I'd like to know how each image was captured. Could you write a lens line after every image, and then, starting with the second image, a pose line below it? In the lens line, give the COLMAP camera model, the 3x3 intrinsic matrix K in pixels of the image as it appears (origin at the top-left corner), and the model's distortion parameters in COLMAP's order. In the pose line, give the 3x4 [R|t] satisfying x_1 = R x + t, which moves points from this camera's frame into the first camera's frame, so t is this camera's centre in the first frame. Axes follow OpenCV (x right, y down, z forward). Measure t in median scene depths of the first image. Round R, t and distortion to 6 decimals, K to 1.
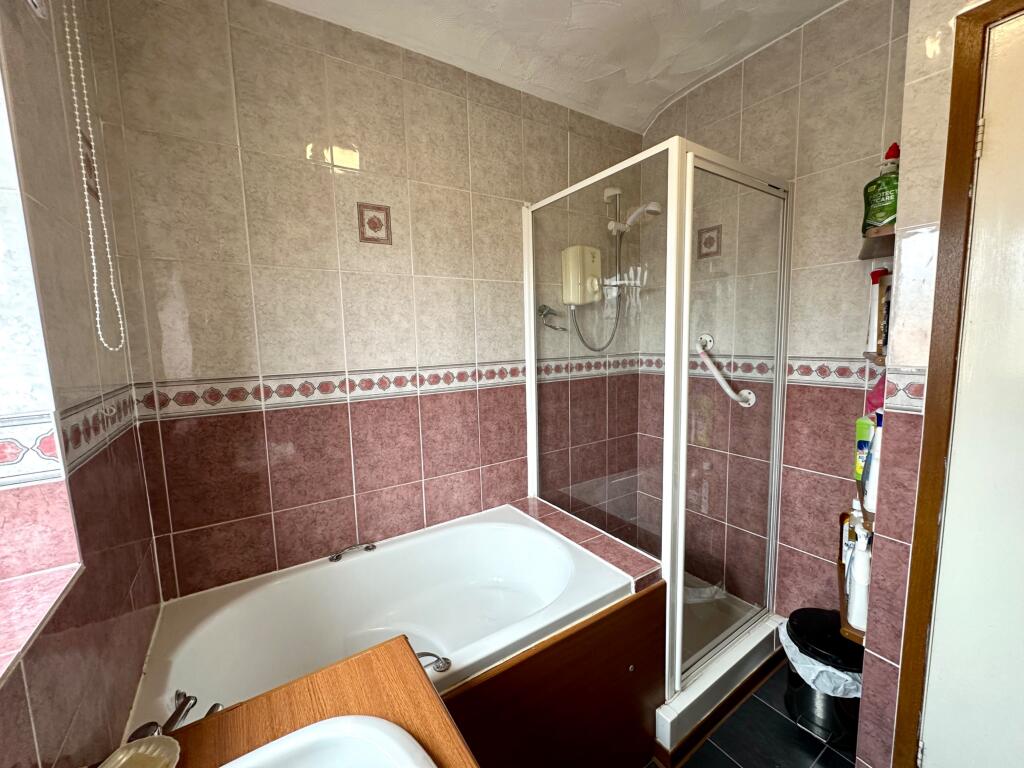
lens RADIAL K [[410.0, 0, 514.3], [0, 410.0, 382.2], [0, 0, 1]] dist [-0.001761, 0.000550]
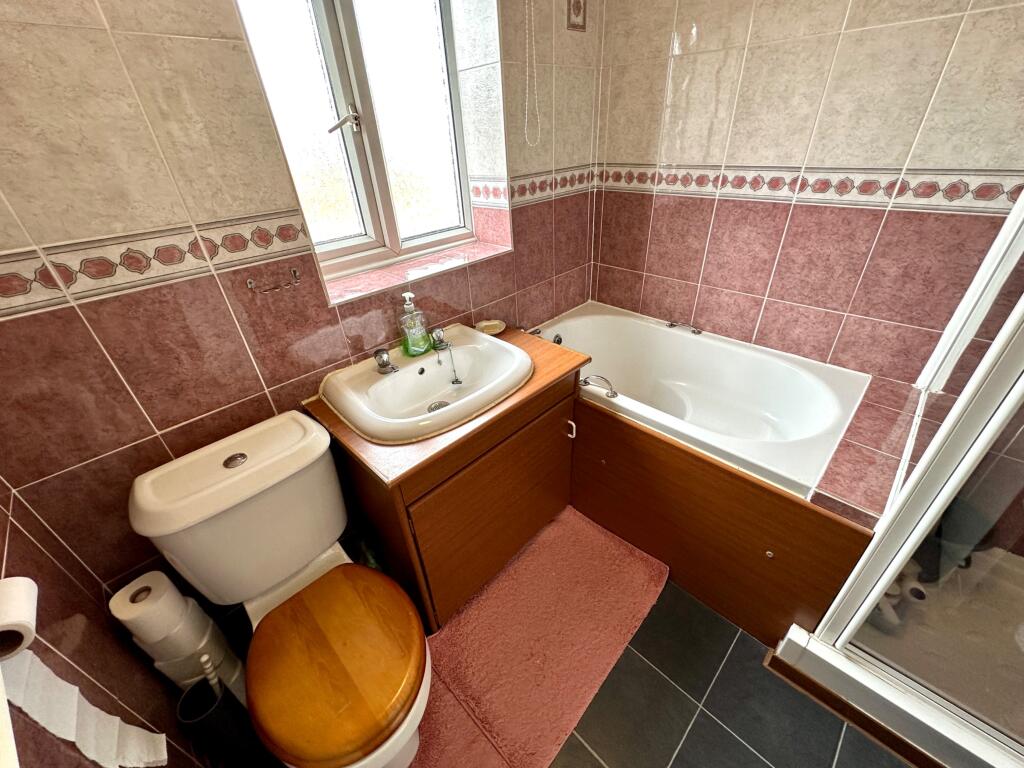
lens RADIAL K [[410.0, 0, 516.1], [0, 410.0, 381.3], [0, 0, 1]] dist [-0.001761, 0.000550]
pose [[0.209988, 0.526921, -0.823565, 0.605487], [-0.064418, 0.847972, 0.526111, -0.072914], [0.975580, -0.057424, 0.212007, 0.217643]]
